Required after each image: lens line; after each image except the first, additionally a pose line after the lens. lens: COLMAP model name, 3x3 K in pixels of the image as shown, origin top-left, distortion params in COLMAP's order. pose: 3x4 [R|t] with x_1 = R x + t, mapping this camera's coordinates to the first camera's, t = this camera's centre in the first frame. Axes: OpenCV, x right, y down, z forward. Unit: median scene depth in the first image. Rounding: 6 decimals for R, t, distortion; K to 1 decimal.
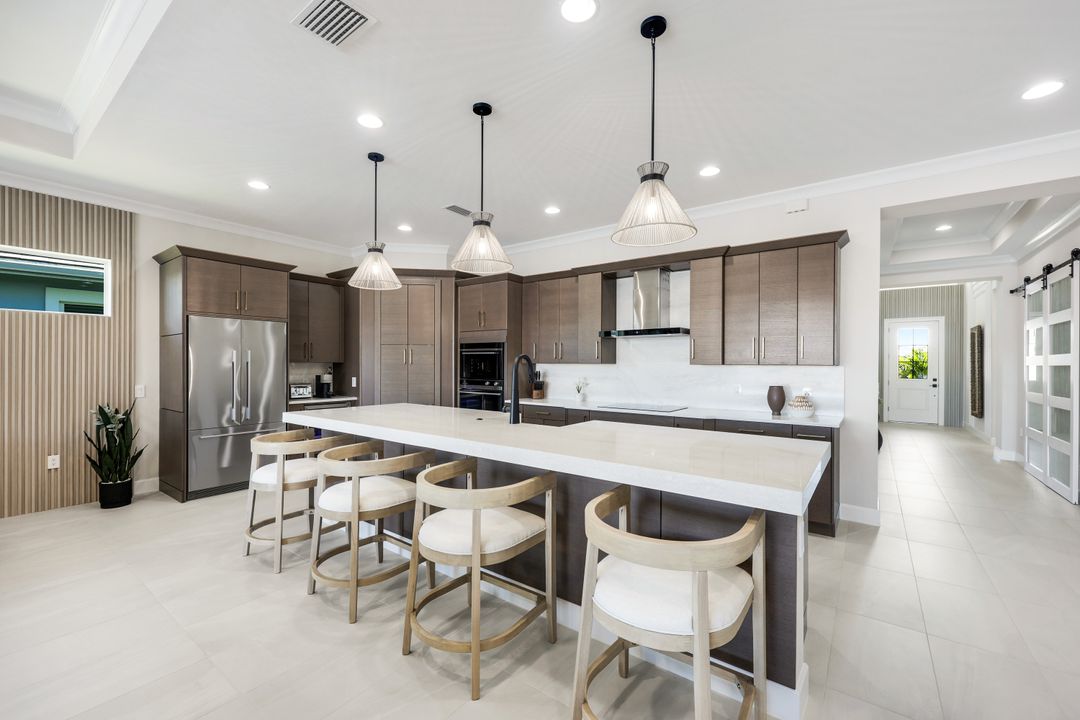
lens RADIAL K [[443.0, 0, 536.4], [0, 443.0, 363.3], [0, 0, 1]] dist [-0.000780, -0.000098]
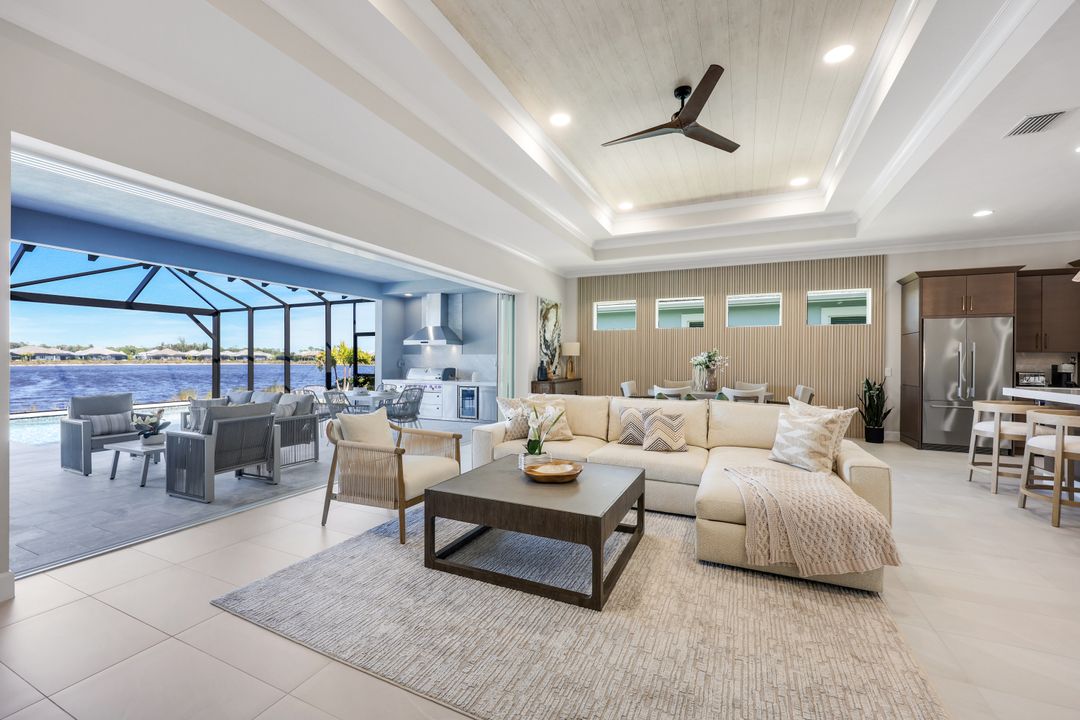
lens RADIAL K [[437.6, 0, 540.0], [0, 437.6, 360.0], [0, 0, 1]] dist [0.001484, 0.000112]
pose [[0.207578, 0.000900, -0.978218, 0.301378], [-0.007458, 0.999972, -0.000662, 0.030899], [0.978190, 0.007434, 0.207579, -0.445216]]
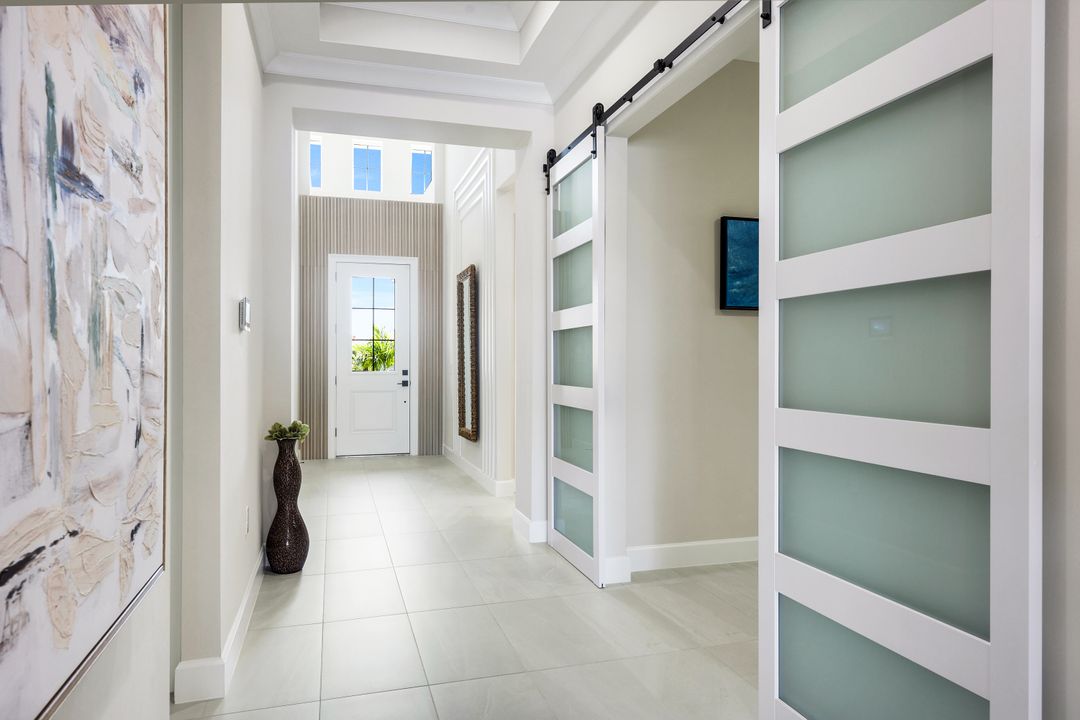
lens RADIAL K [[608.4, 0, 539.4], [0, 608.4, 357.8], [0, 0, 1]] dist [0.002793, 0.000334]
pose [[0.564344, -0.004362, 0.825528, 0.783541], [0.004849, 0.999986, 0.001969, 0.039147], [-0.825525, 0.002892, 0.564358, 0.919957]]
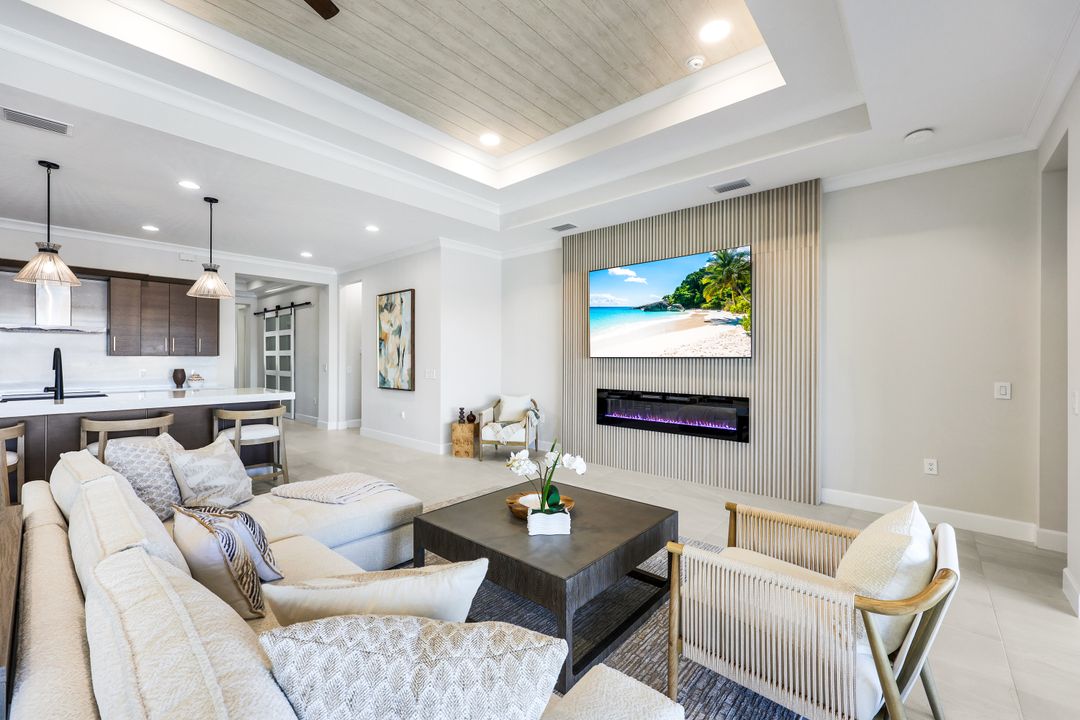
lens RADIAL K [[440.6, 0, 538.1], [0, 440.6, 358.7], [0, 0, 1]] dist [-0.000470, 0.000176]
pose [[0.077344, -0.007024, 0.996980, -0.786309], [-0.001562, 0.999973, 0.007167, 0.001574], [-0.997003, -0.002111, 0.077331, -0.343404]]
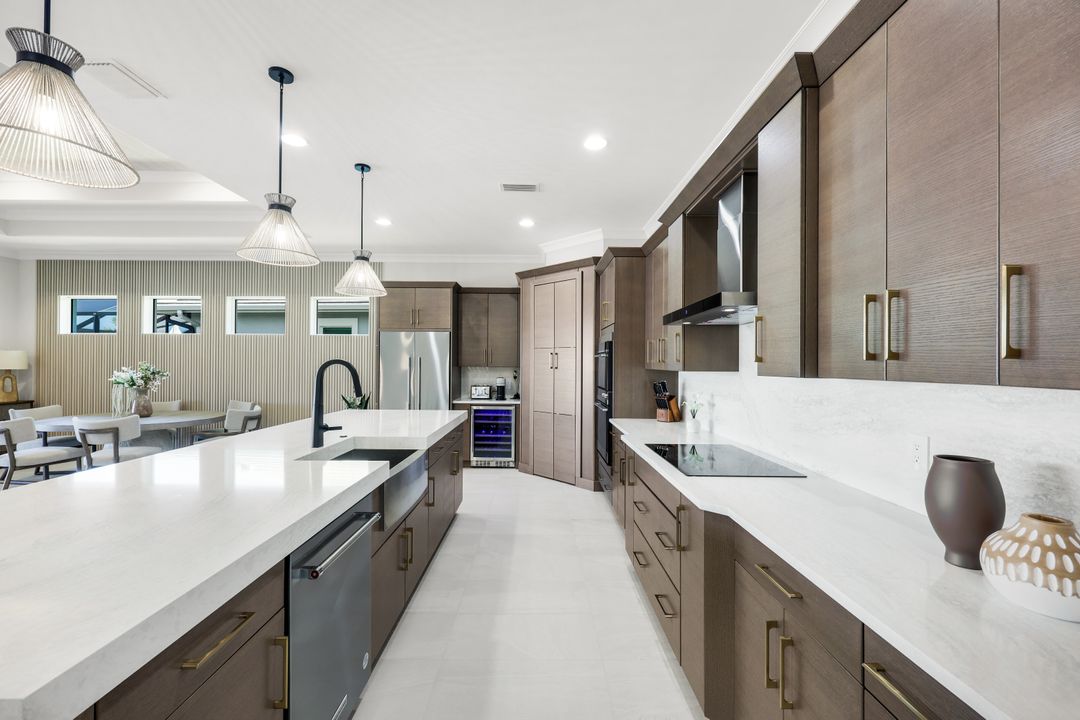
lens RADIAL K [[443.0, 0, 536.4], [0, 443.0, 363.3], [0, 0, 1]] dist [-0.000780, -0.000098]
pose [[0.597486, -0.002160, -0.801876, 0.510128], [-0.005221, 0.999965, -0.006584, -0.004978], [0.801862, 0.008120, 0.597454, 0.516449]]
